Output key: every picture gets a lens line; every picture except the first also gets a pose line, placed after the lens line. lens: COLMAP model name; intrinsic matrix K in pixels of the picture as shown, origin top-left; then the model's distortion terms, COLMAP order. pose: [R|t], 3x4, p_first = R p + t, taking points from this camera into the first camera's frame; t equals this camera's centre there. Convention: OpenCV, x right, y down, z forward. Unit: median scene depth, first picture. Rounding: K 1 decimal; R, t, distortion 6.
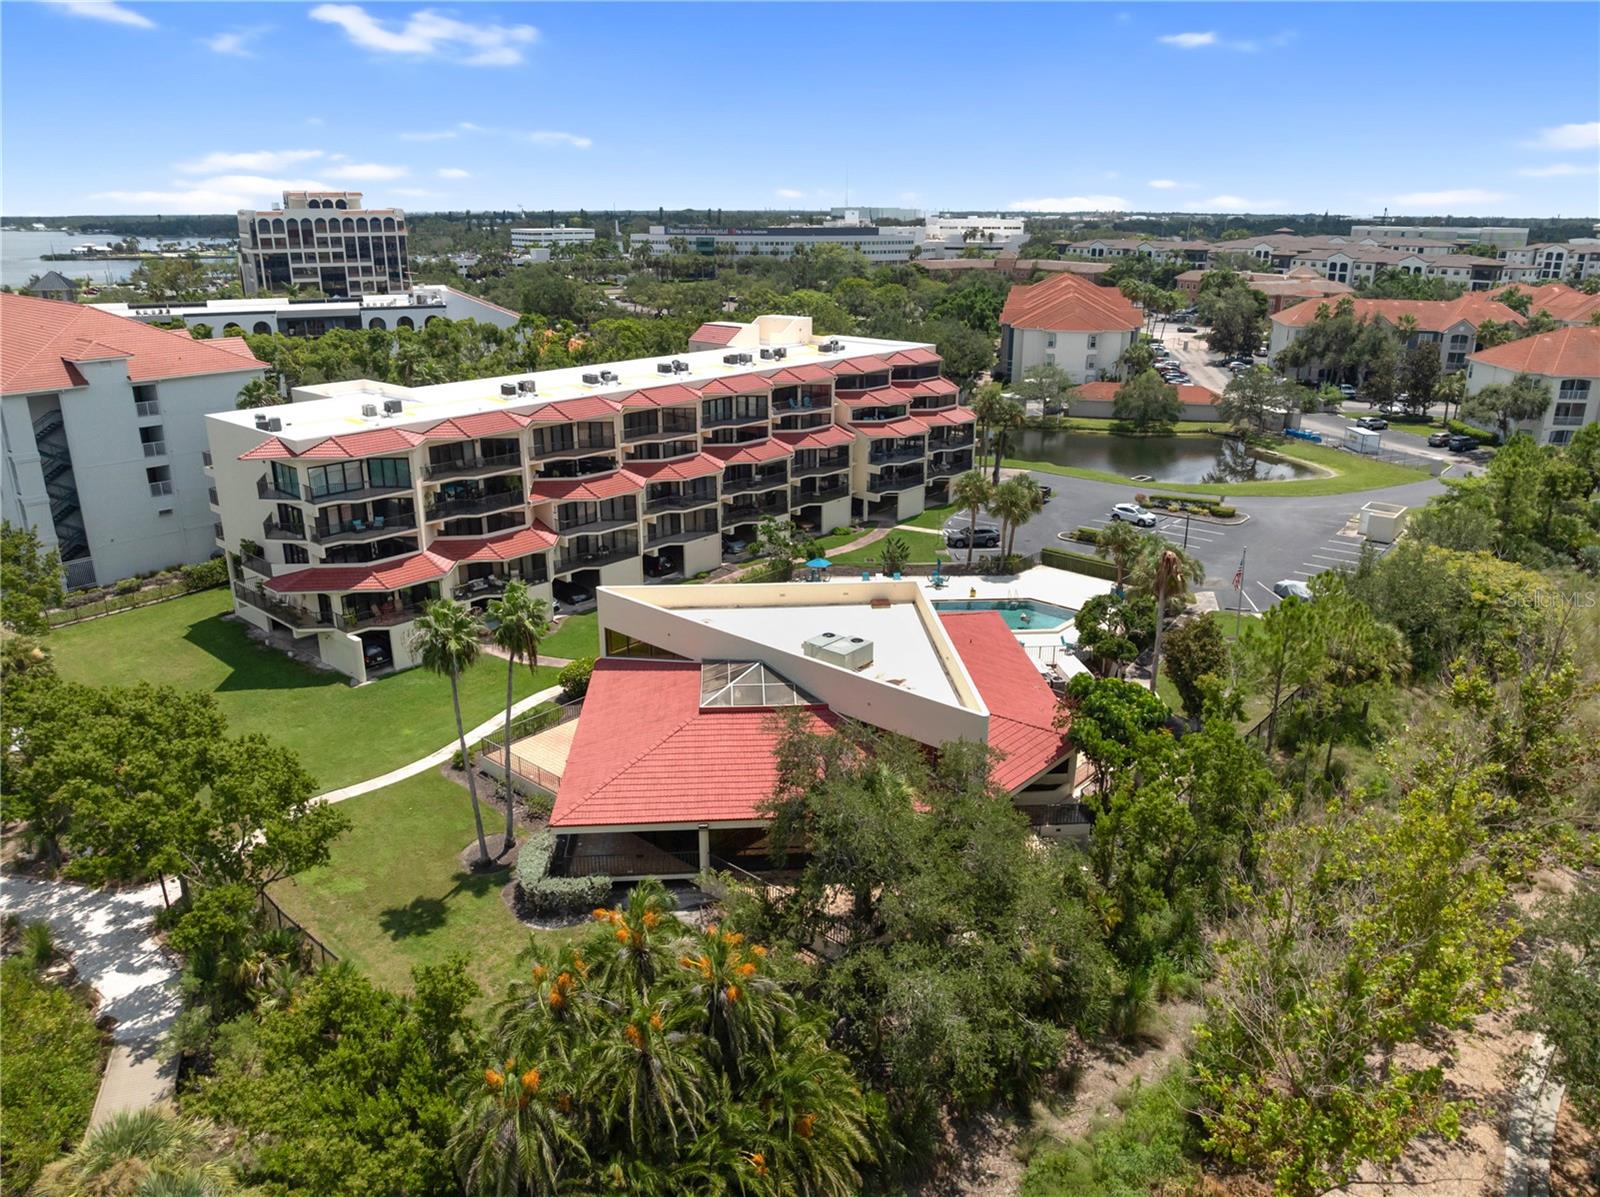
lens RADIAL K [[1124.9, 0, 800.6], [0, 1124.9, 600.6], [0, 0, 1]] dist [-0.038191, -0.003197]
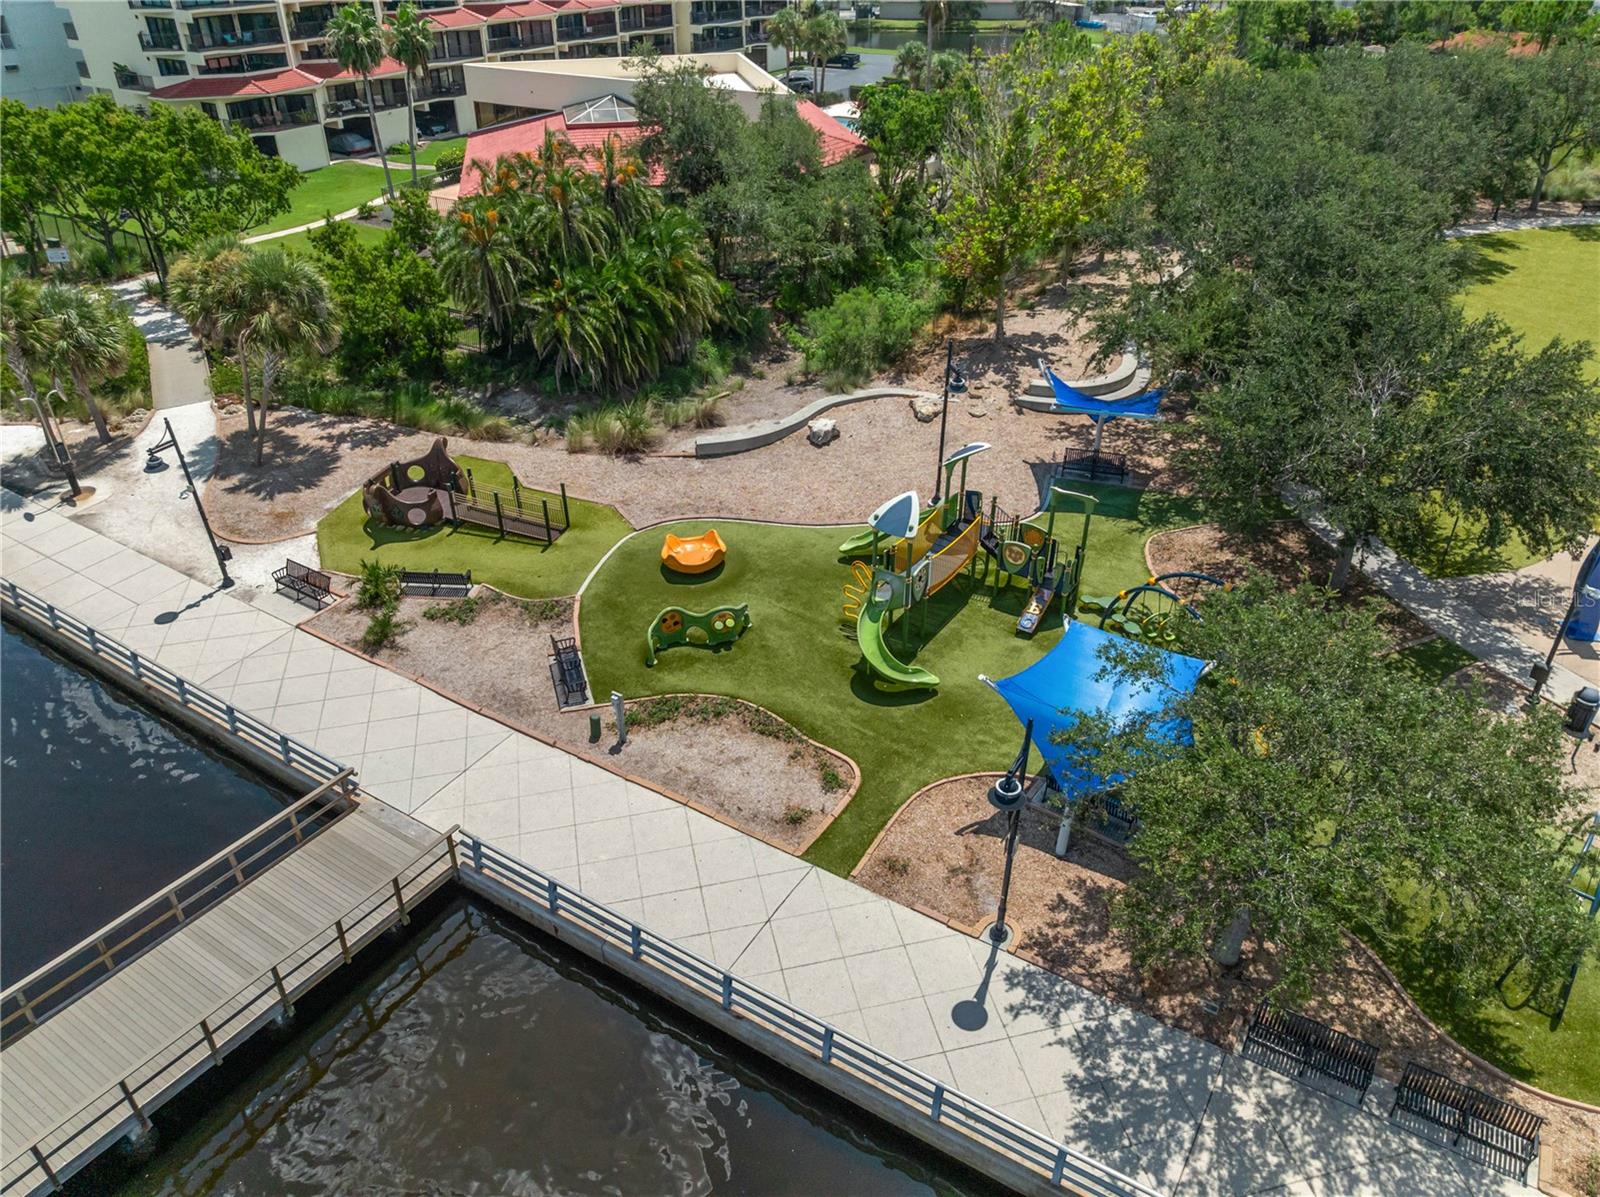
lens RADIAL K [[1122.3, 0, 802.6], [0, 1122.3, 602.2], [0, 0, 1]] dist [-0.053598, 0.023820]
pose [[0.987840, -0.087447, 0.128552, -0.026828], [0.053802, 0.968015, 0.245056, 0.229943], [-0.145870, -0.235159, 0.960949, -0.240465]]
